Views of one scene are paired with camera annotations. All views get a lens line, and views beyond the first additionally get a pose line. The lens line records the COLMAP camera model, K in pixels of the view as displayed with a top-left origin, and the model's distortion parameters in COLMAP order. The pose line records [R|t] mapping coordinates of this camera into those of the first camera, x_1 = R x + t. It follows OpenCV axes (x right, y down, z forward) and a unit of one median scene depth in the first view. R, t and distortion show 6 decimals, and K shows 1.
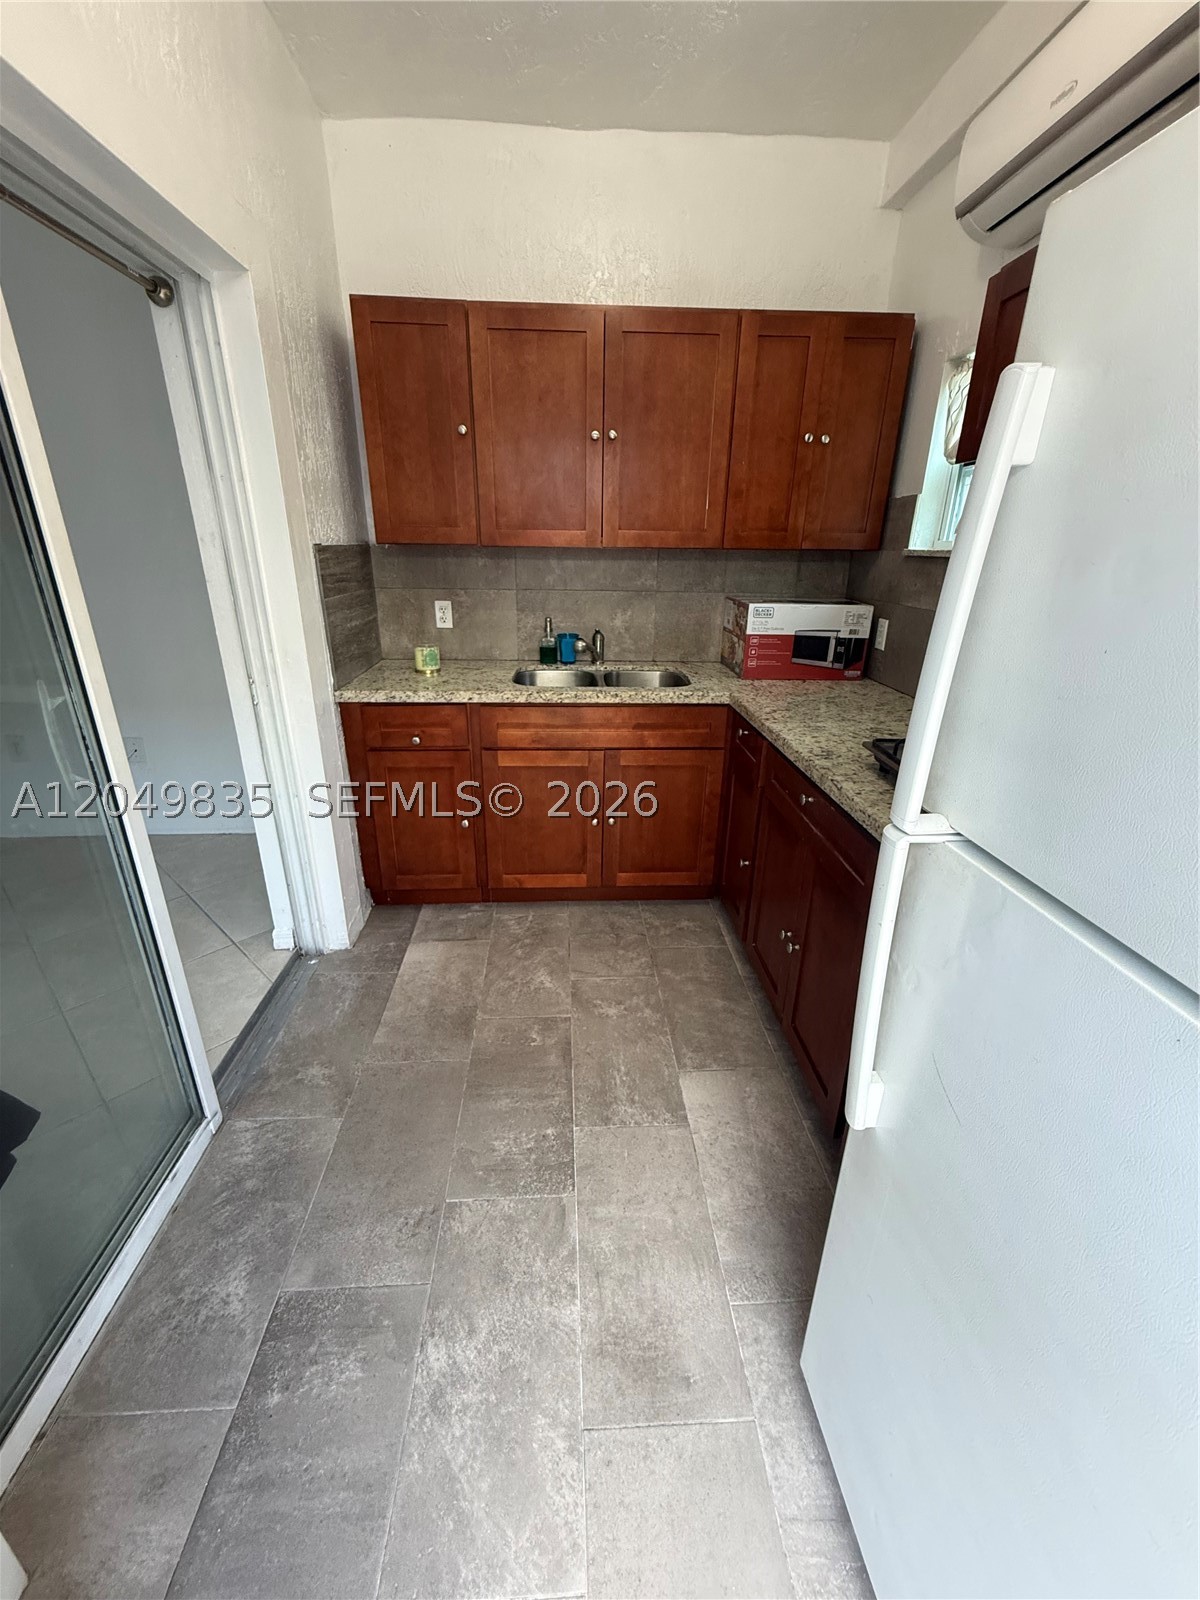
lens RADIAL K [[637.3, 0, 599.1], [0, 637.3, 793.5], [0, 0, 1]] dist [-0.000894, 0.000421]
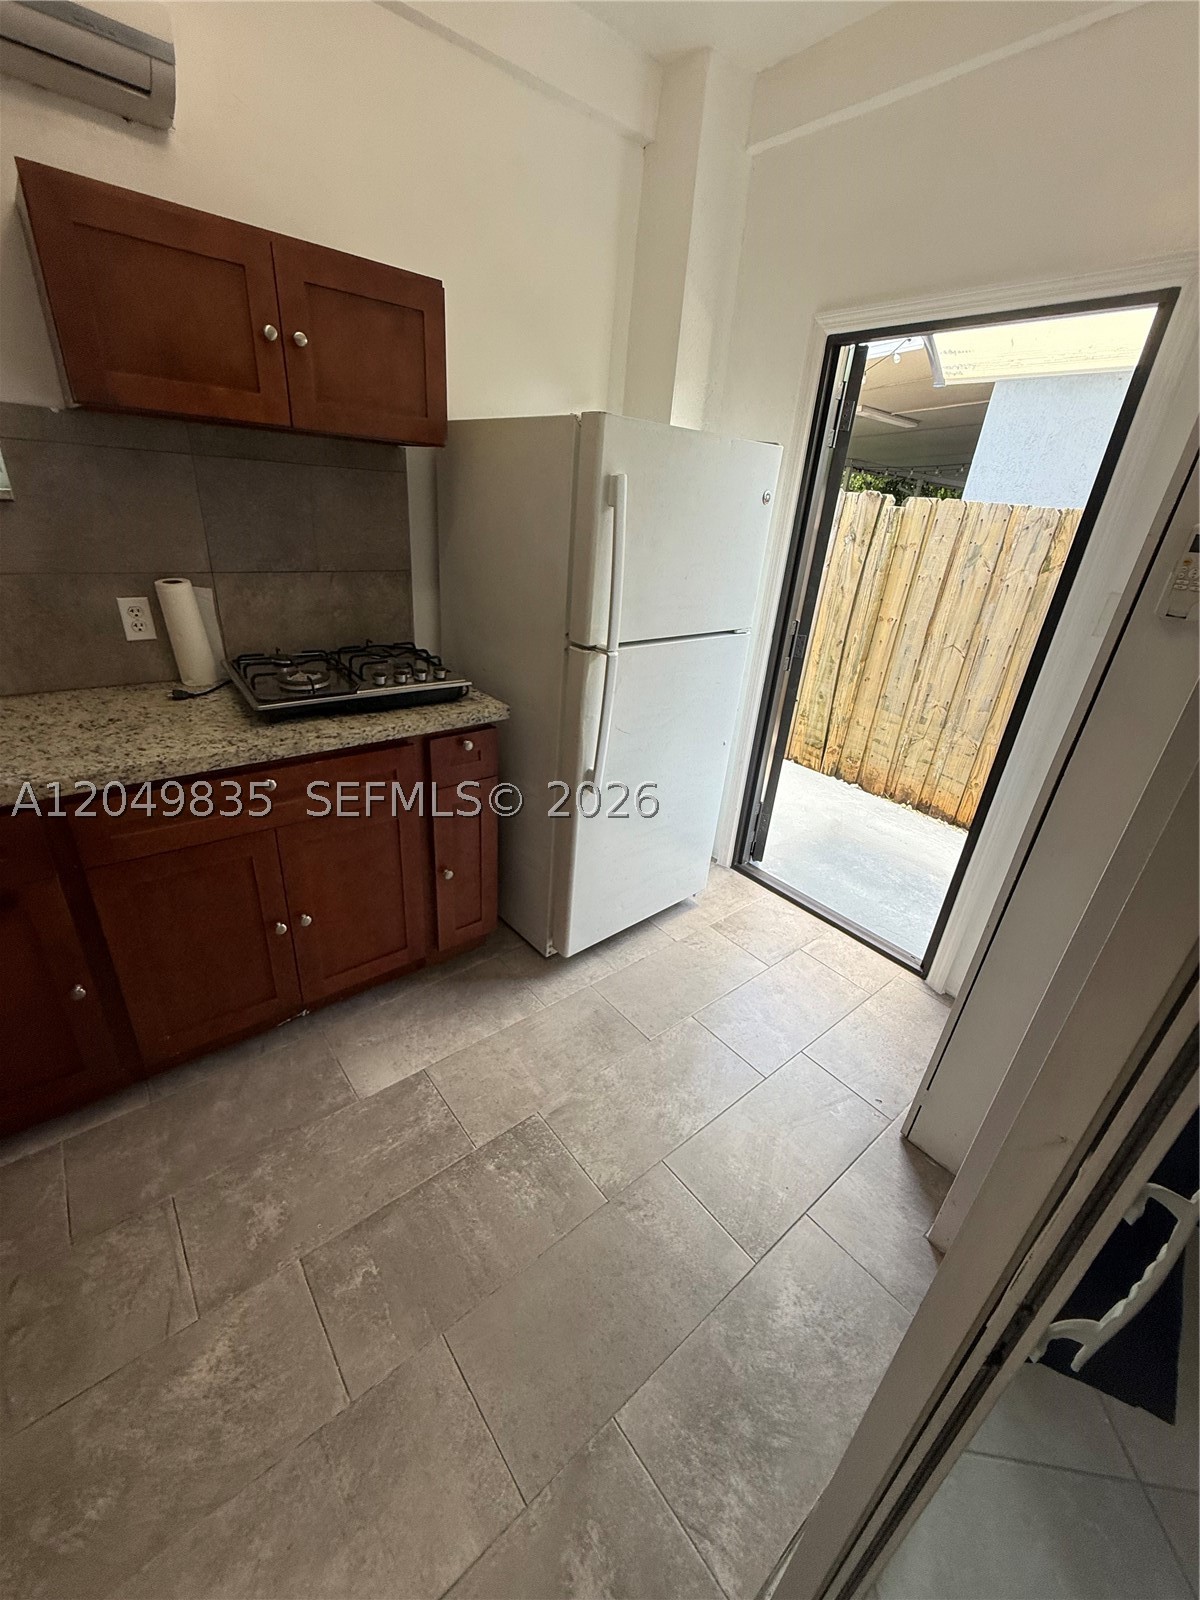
lens RADIAL K [[637.3, 0, 599.1], [0, 637.3, 793.5], [0, 0, 1]] dist [-0.000894, 0.000421]
pose [[-0.584187, -0.396204, 0.708342, -0.468014], [0.213640, 0.766906, 0.605155, -0.327476], [-0.782997, 0.504854, -0.363371, 0.703842]]
